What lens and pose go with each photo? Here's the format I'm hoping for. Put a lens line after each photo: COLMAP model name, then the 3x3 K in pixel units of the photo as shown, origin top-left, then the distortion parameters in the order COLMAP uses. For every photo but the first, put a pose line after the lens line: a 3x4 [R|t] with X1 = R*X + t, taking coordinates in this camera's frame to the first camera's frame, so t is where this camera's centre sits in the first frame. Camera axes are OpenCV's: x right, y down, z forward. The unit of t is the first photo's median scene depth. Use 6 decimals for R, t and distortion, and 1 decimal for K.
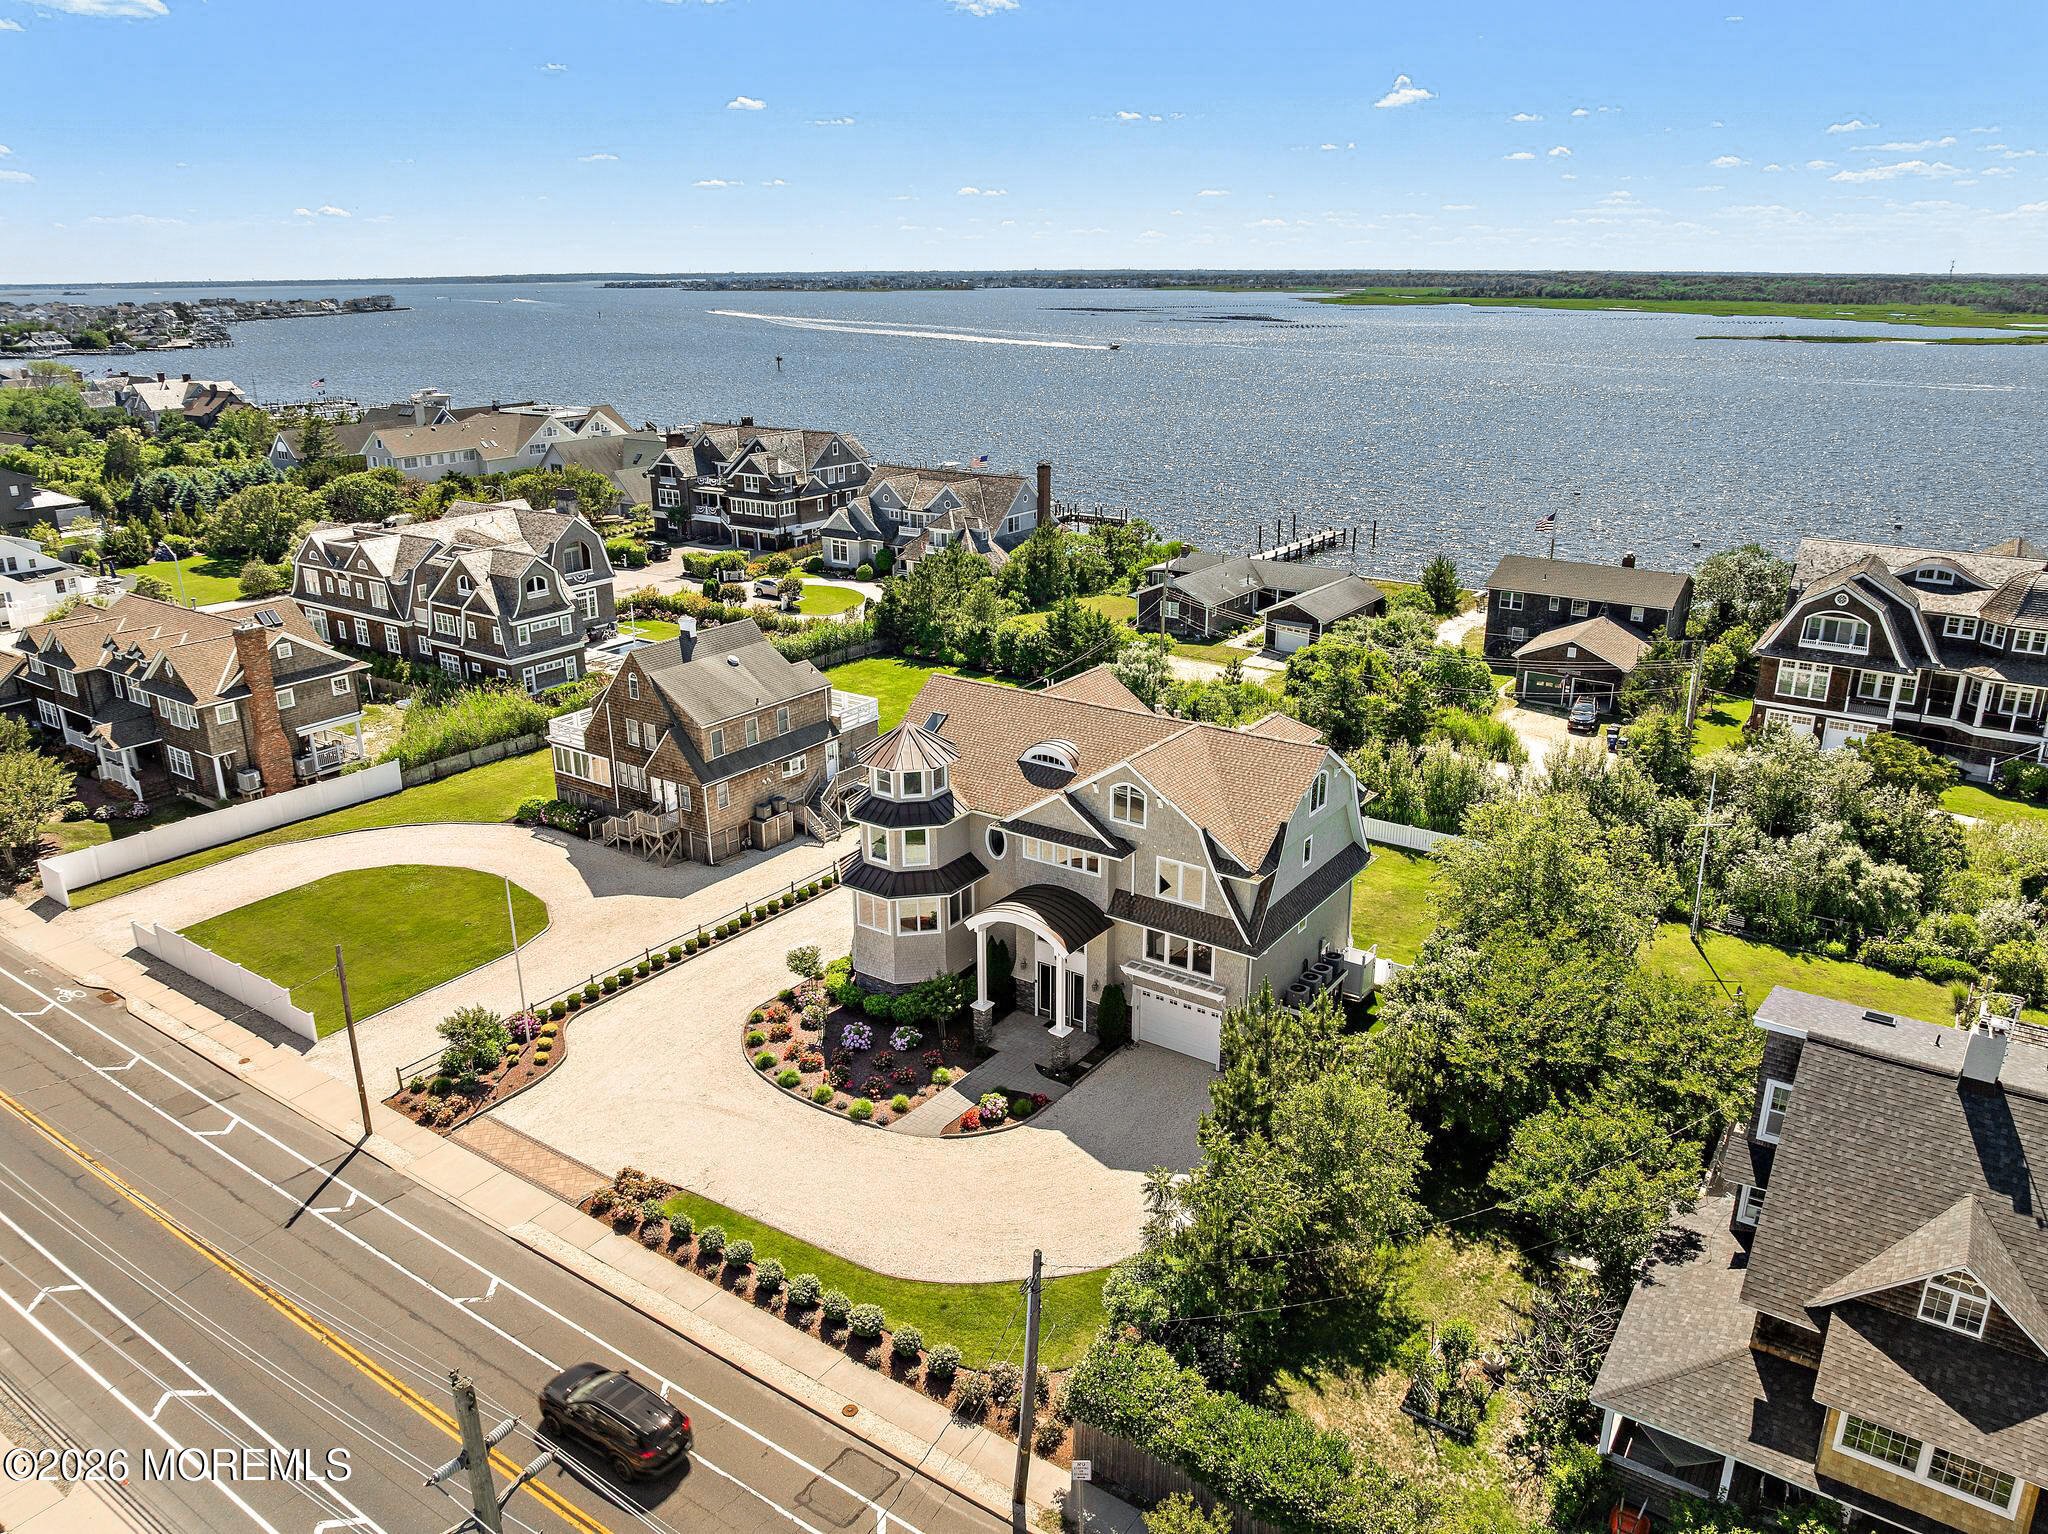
lens RADIAL K [[1436.3, 0, 1024.0], [0, 1436.3, 767.0], [0, 0, 1]] dist [-0.039492, 0.001581]
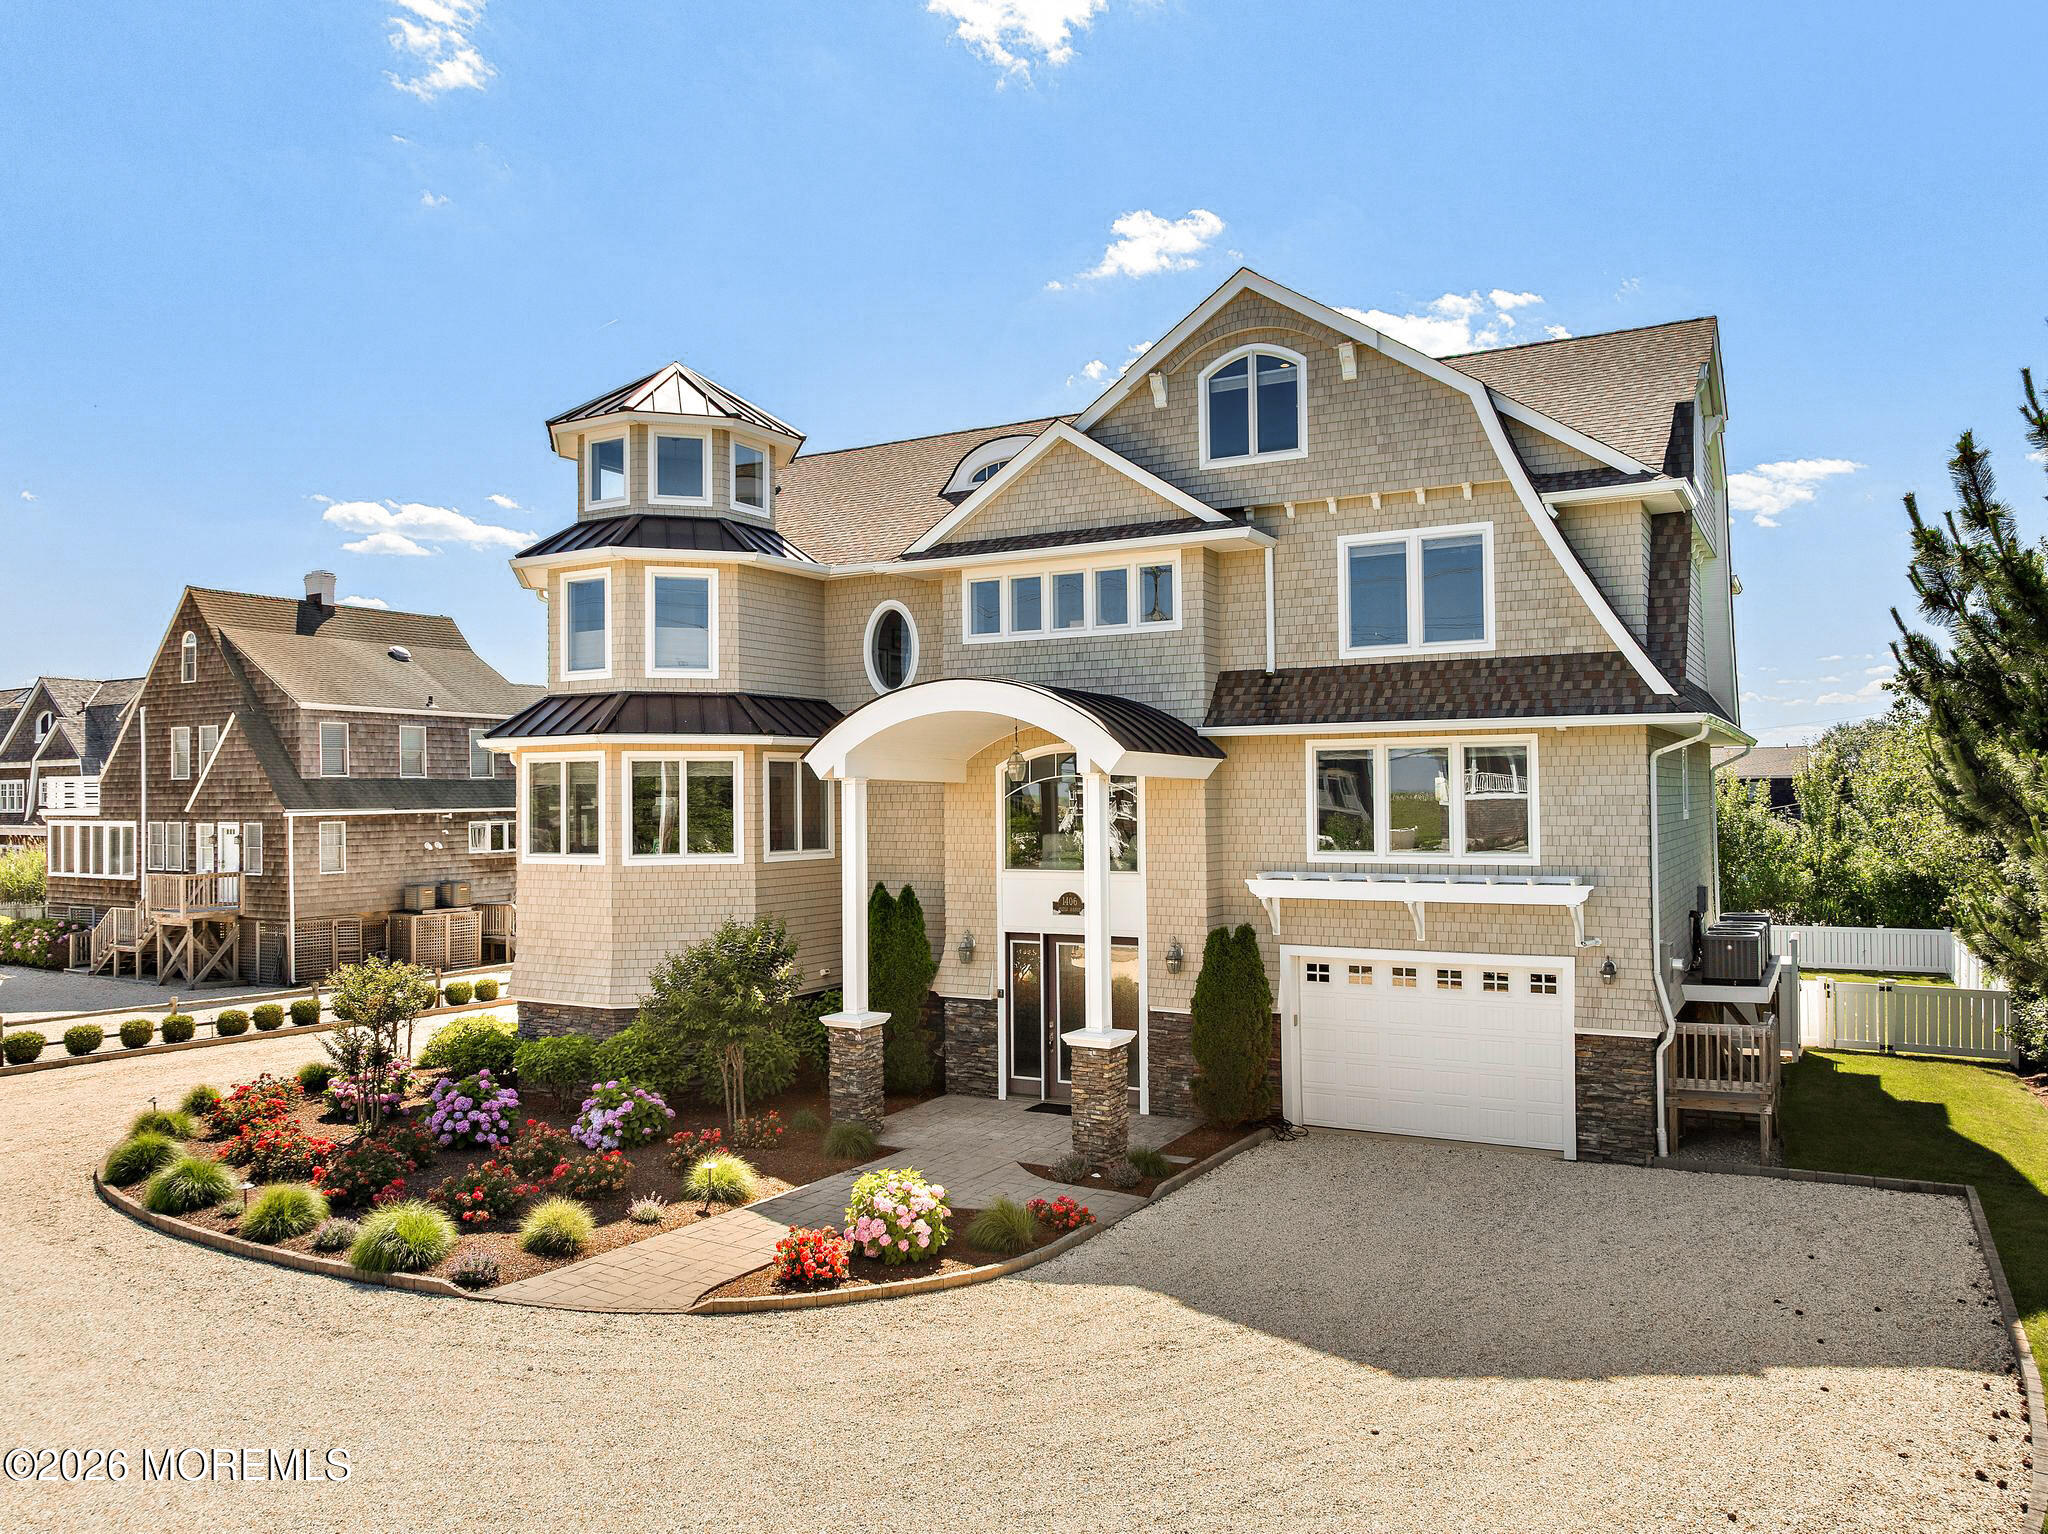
lens RADIAL K [[1463.0, 0, 1024.0], [0, 1463.0, 767.0], [0, 0, 1]] dist [-0.033881, -0.008750]
pose [[0.995729, -0.003258, 0.092262, -0.015333], [0.034834, 0.938766, -0.342790, 0.170620], [-0.085495, 0.344540, 0.934870, 0.479414]]
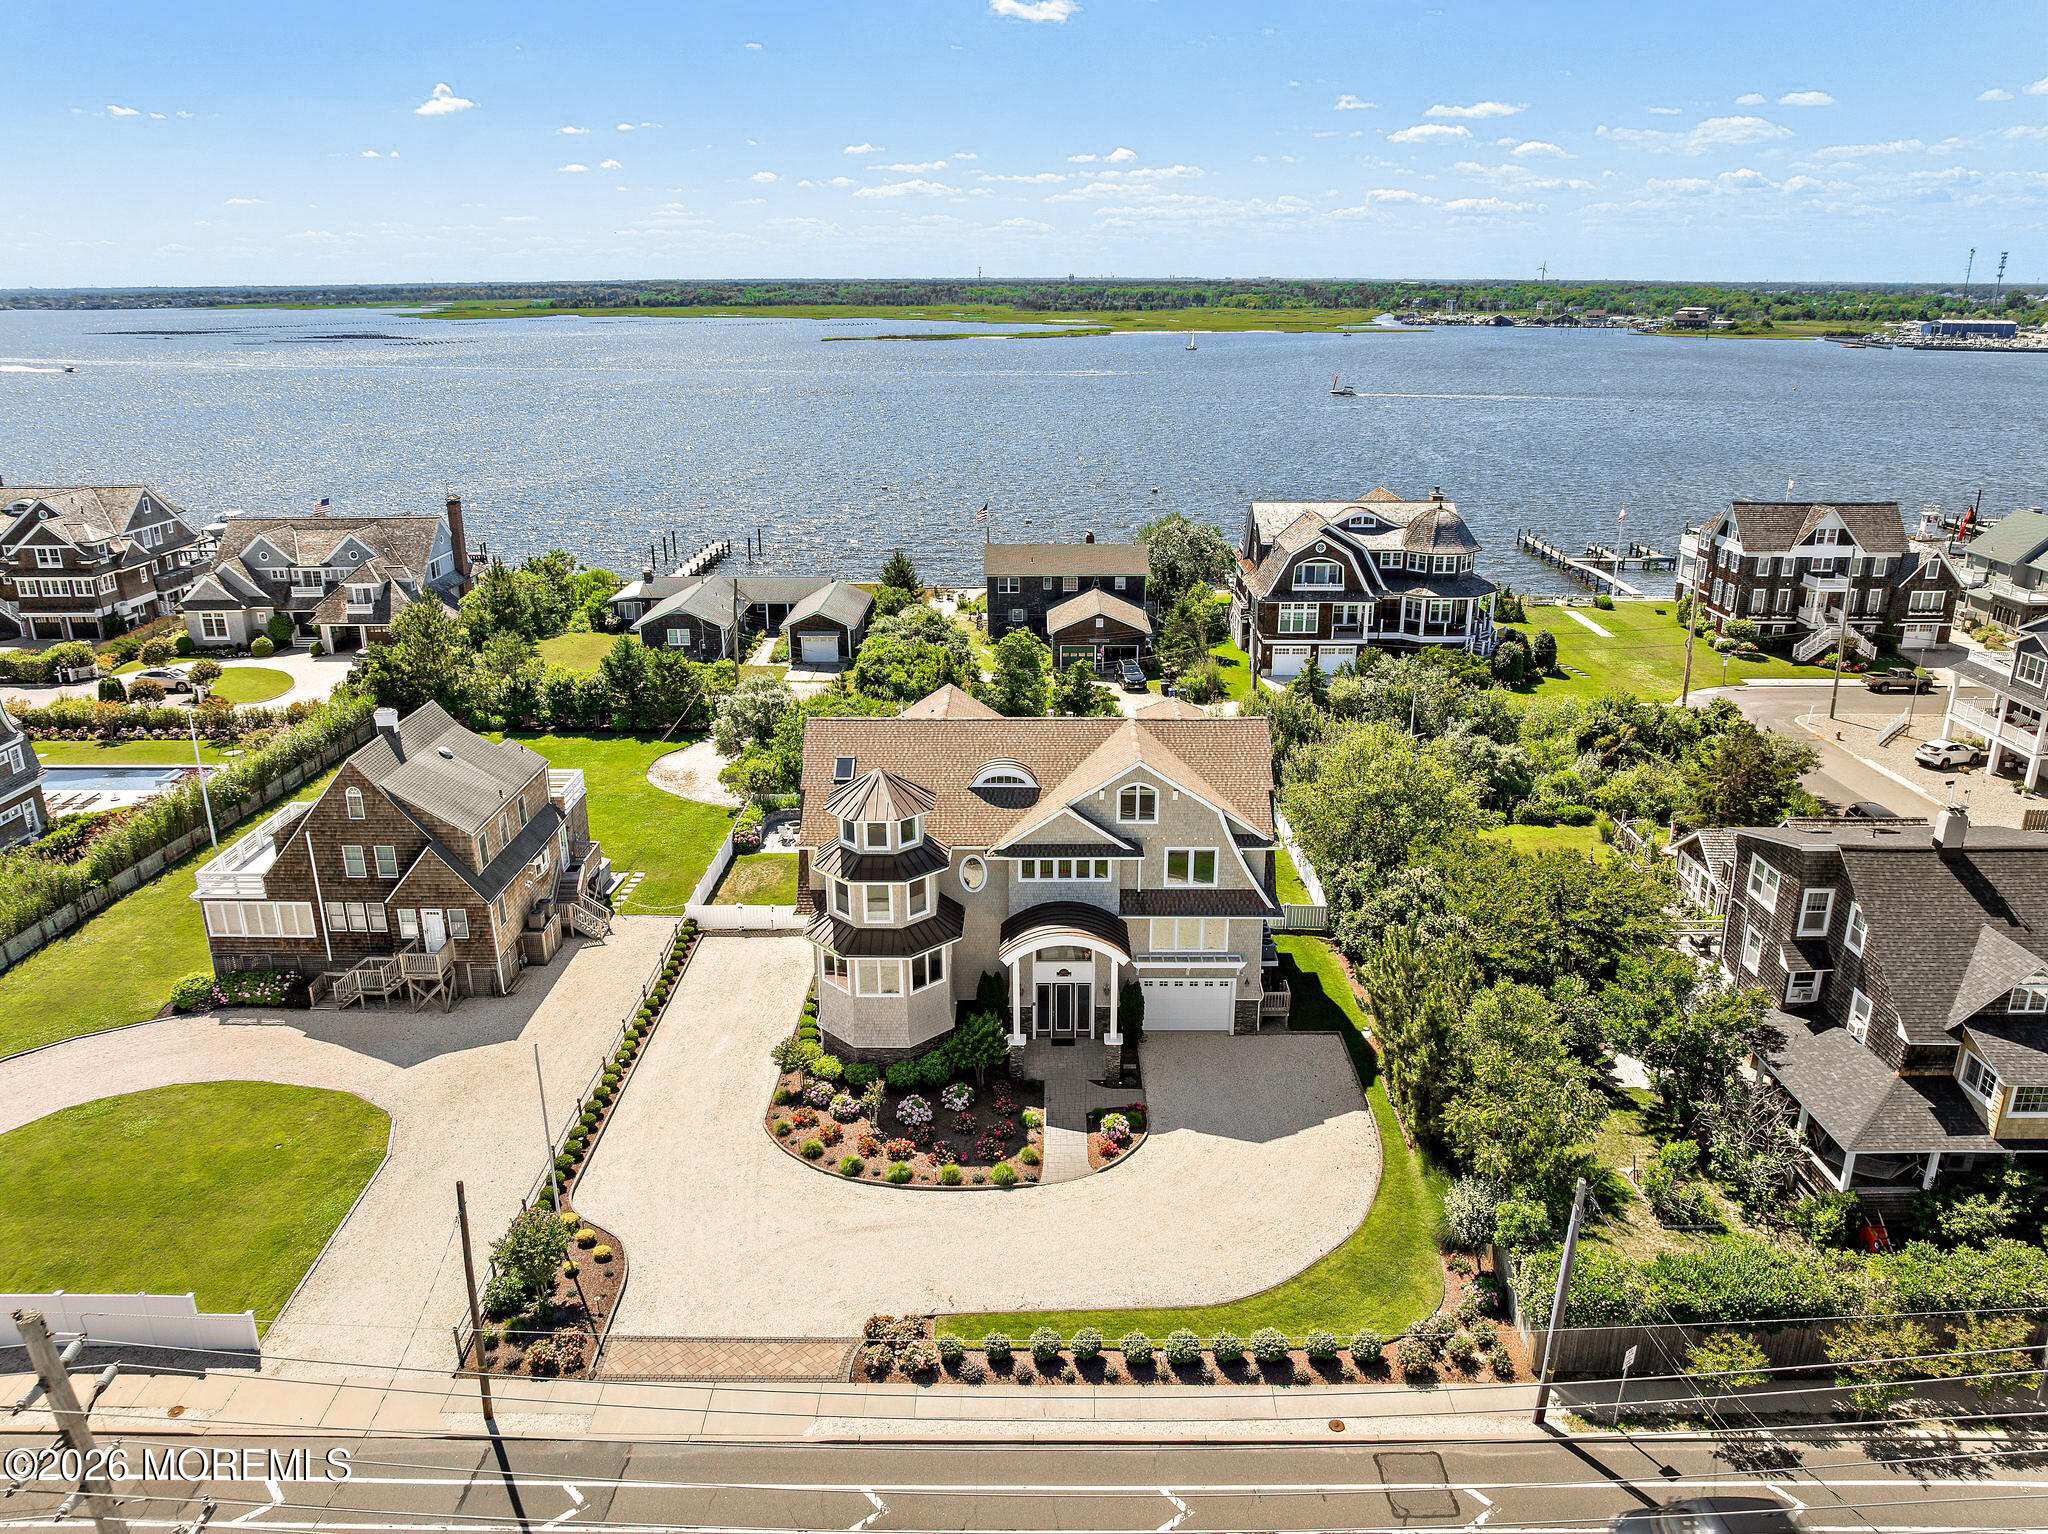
lens RADIAL K [[1441.7, 0, 1022.0], [0, 1441.7, 763.5], [0, 0, 1]] dist [-0.042464, 0.002838]
pose [[0.827157, -0.178265, 0.532947, -0.377177], [0.183661, 0.982030, 0.043428, -0.043254], [-0.531111, 0.061960, 0.845034, 0.123627]]
